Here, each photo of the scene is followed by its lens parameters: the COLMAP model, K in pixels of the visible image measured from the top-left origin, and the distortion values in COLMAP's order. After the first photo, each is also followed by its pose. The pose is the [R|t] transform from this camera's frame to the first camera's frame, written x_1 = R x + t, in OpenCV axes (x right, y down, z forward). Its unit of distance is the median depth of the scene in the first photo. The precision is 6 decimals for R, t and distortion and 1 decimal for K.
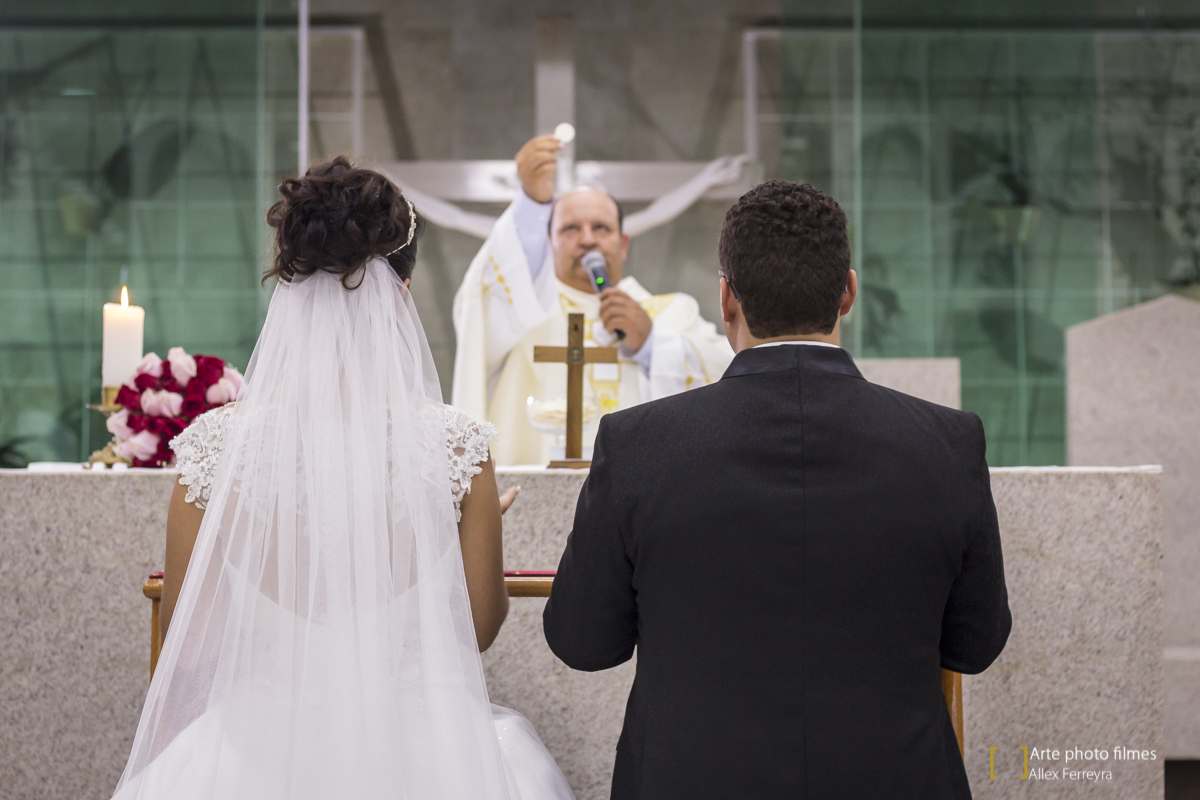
lens RADIAL K [[2884.2, 0, 600.0], [0, 2884.2, 400.0], [0, 0, 1]] dist [-0.073738, -0.599825]
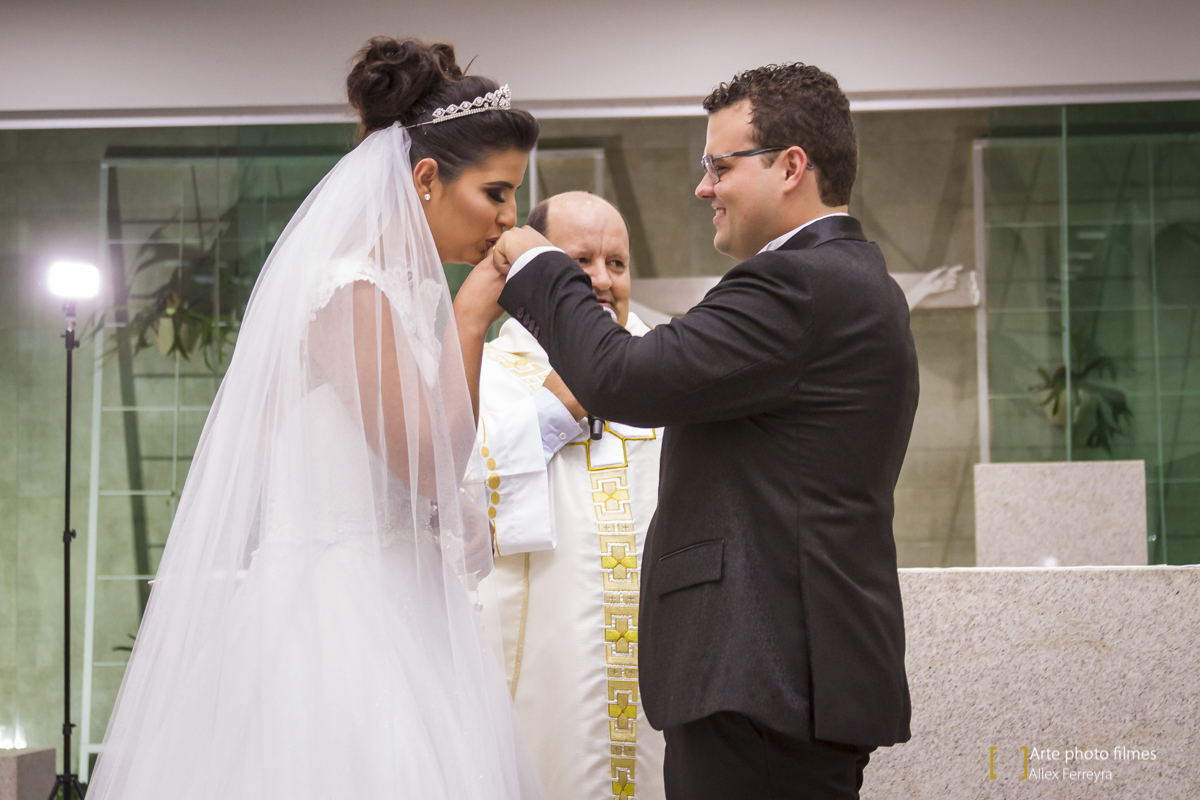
lens RADIAL K [[2908.4, 0, 600.0], [0, 2908.4, 400.0], [0, 0, 1]] dist [0.172816, -1.115329]
pose [[0.993482, -0.015953, -0.112868, 0.090049], [0.012156, 0.999339, -0.034252, -0.003917], [0.113340, 0.032657, 0.993019, -0.128642]]
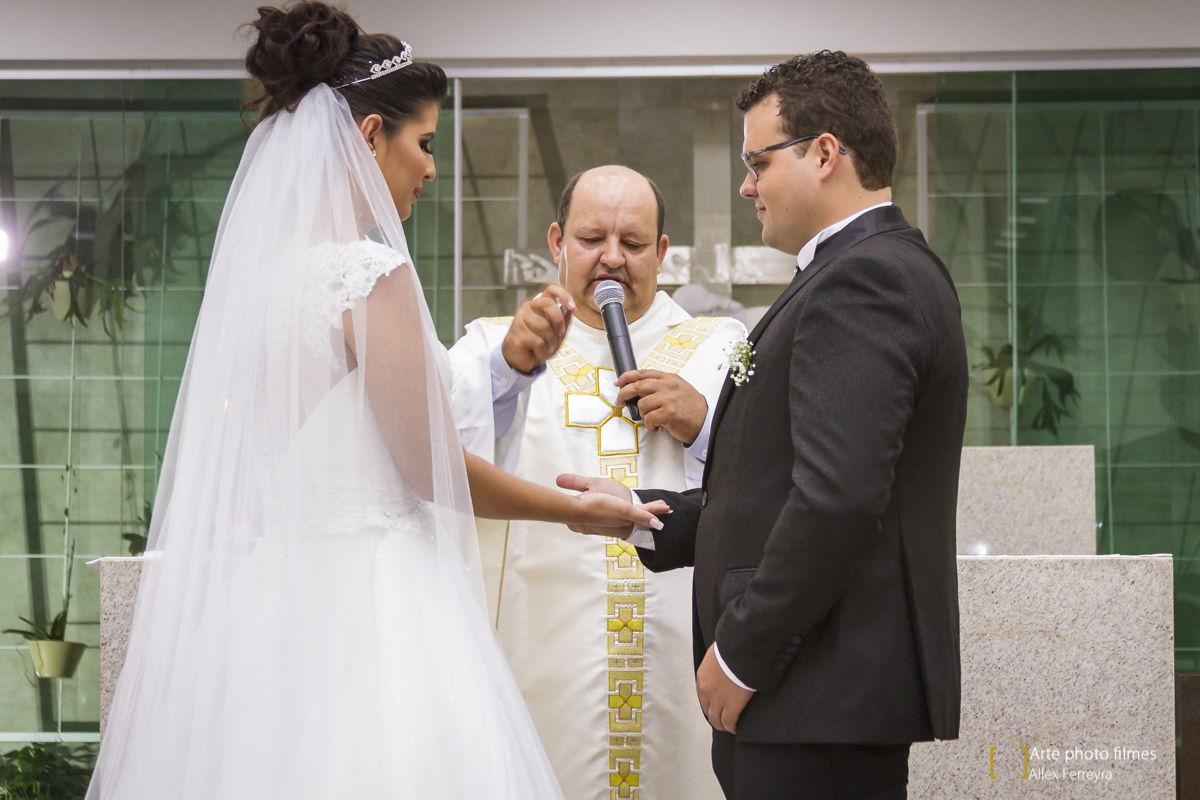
lens RADIAL K [[3141.0, 0, 600.0], [0, 3141.0, 400.0], [0, 0, 1]] dist [0.348881, -4.326925]
pose [[0.996678, -0.003366, -0.081370, 0.078747], [0.001405, 0.999708, -0.024143, -0.006449], [0.081427, 0.023949, 0.996392, -0.201820]]
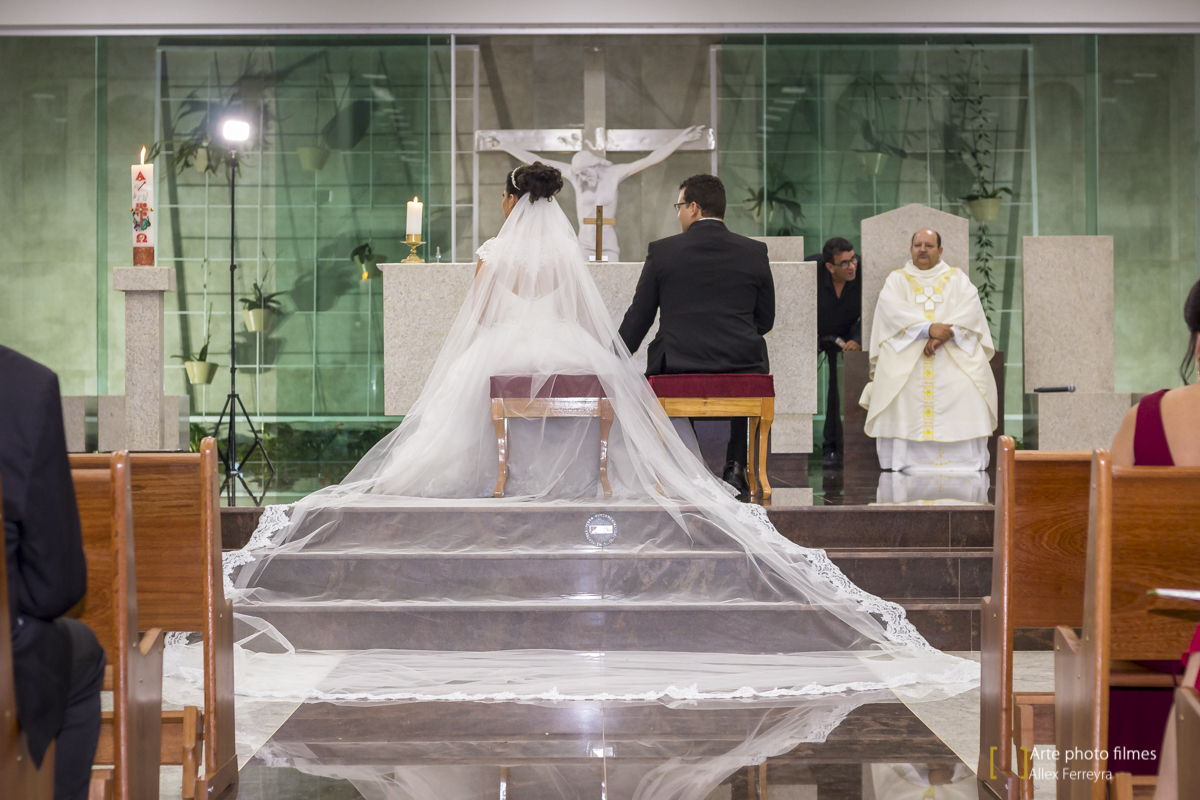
lens RADIAL K [[2884.2, 0, 600.0], [0, 2884.2, 400.0], [0, 0, 1]] dist [-0.073738, -0.599825]
pose [[0.999866, -0.001342, -0.016313, 0.036444], [0.001770, 0.999654, 0.026244, 0.081949], [0.016272, -0.026269, 0.999522, -1.716945]]
